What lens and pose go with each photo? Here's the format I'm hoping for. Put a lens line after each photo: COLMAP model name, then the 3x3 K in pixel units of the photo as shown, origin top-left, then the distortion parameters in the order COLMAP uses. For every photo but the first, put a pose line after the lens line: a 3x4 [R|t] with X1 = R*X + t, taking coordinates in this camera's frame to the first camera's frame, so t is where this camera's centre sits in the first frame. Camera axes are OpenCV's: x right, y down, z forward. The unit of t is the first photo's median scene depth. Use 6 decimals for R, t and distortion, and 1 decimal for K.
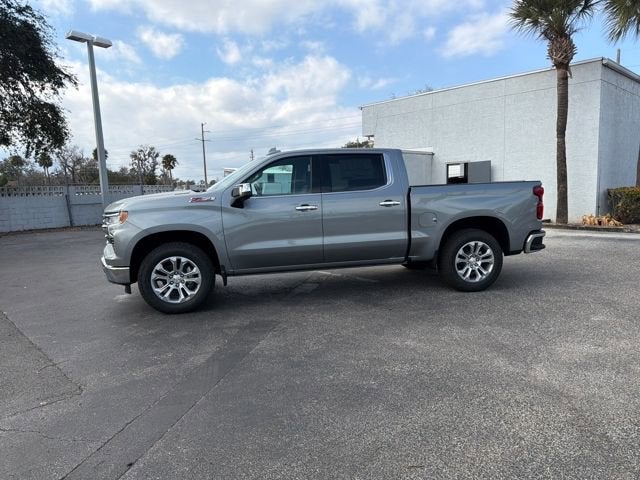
lens RADIAL K [[455.3, 0, 319.0], [0, 455.3, 242.9], [0, 0, 1]] dist [0.072290, -0.102426]
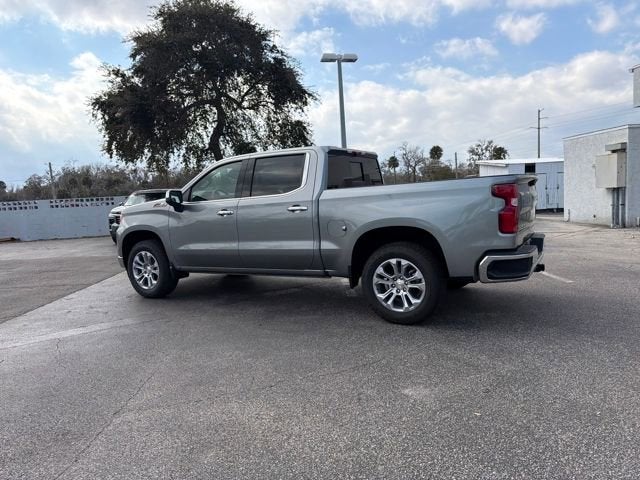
lens RADIAL K [[456.2, 0, 320.0], [0, 456.2, 240.0], [0, 0, 1]] dist [0.048148, -0.051752]
pose [[0.748932, 0.052581, -0.660558, 0.748381], [-0.047616, 0.998540, 0.025497, -0.047850], [0.660934, 0.012358, 0.750342, 0.346498]]
